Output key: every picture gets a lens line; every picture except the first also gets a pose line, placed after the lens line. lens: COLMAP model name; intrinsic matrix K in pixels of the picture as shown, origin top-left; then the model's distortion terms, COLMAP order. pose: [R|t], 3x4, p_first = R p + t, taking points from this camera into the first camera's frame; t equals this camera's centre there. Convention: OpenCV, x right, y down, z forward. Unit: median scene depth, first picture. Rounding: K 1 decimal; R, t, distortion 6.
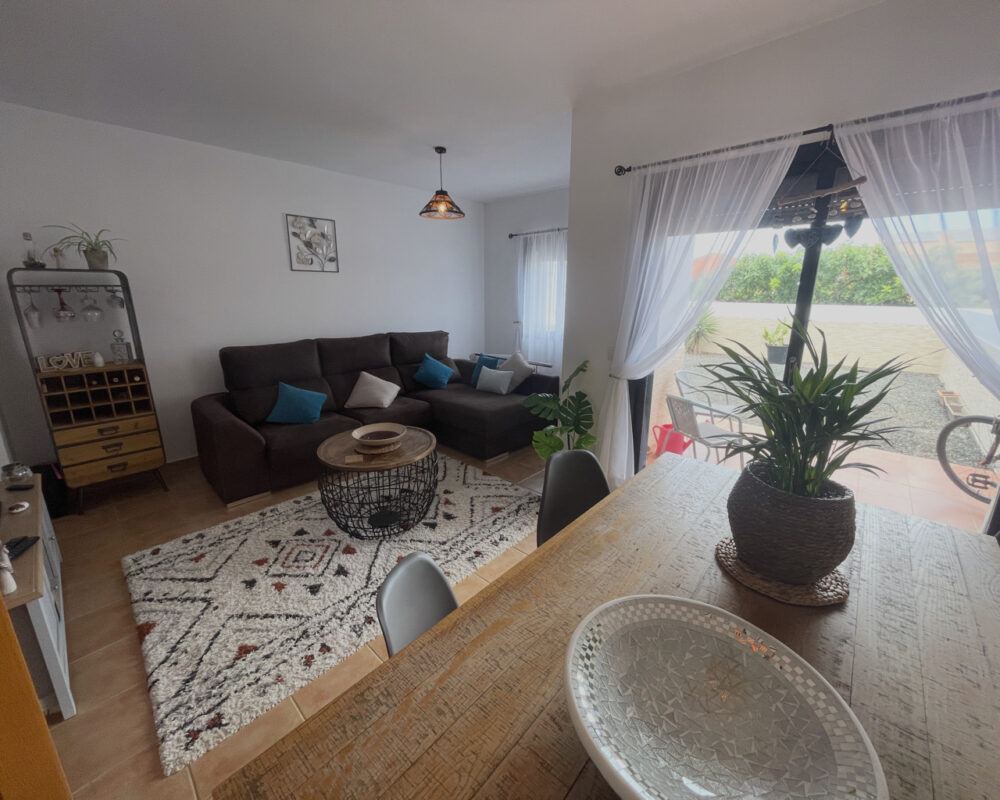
lens RADIAL K [[404.8, 0, 497.1], [0, 404.8, 389.2], [0, 0, 1]] dist [-0.001348, 0.000442]
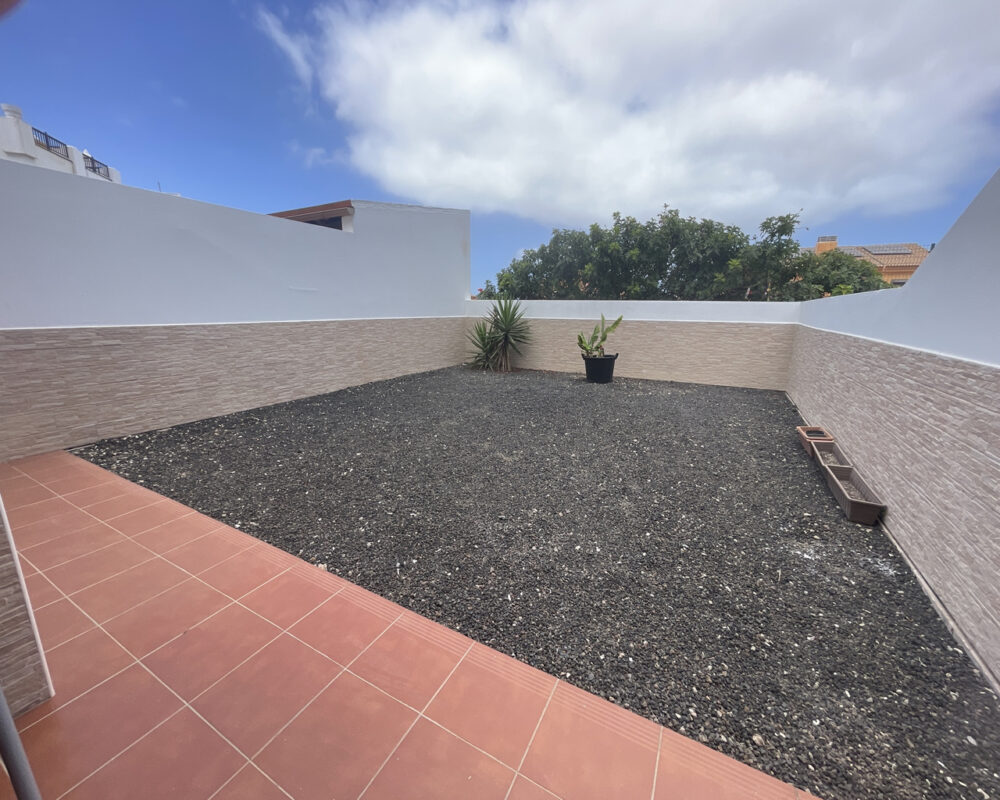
lens RADIAL K [[402.8, 0, 496.8], [0, 402.8, 393.6], [0, 0, 1]] dist [-0.001878, 0.000424]
pose [[0.969435, -0.047881, 0.240632, 1.154183], [0.053203, 0.998461, -0.015665, -0.136996], [-0.239511, 0.027988, 0.970490, 1.178417]]
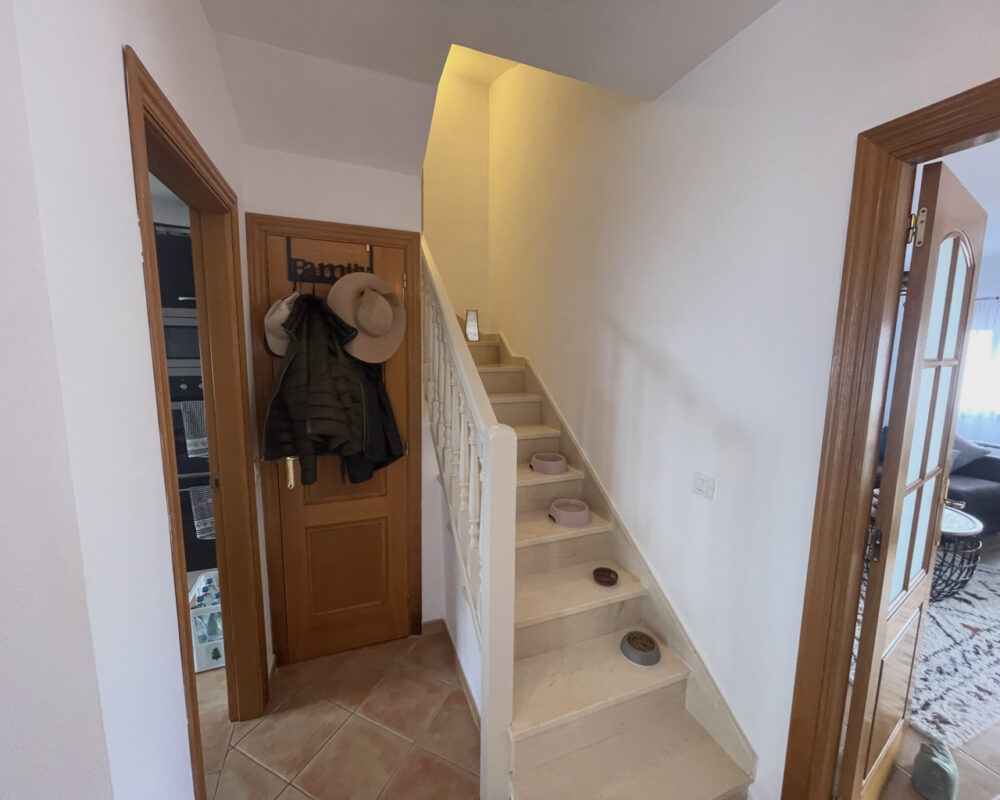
lens RADIAL K [[402.8, 0, 496.8], [0, 402.8, 393.6], [0, 0, 1]] dist [-0.001878, 0.000424]
pose [[0.894747, 0.065477, -0.441748, -0.779195], [-0.116282, 0.989230, -0.088899, 0.048497], [0.431169, 0.130909, 0.892724, -0.459271]]
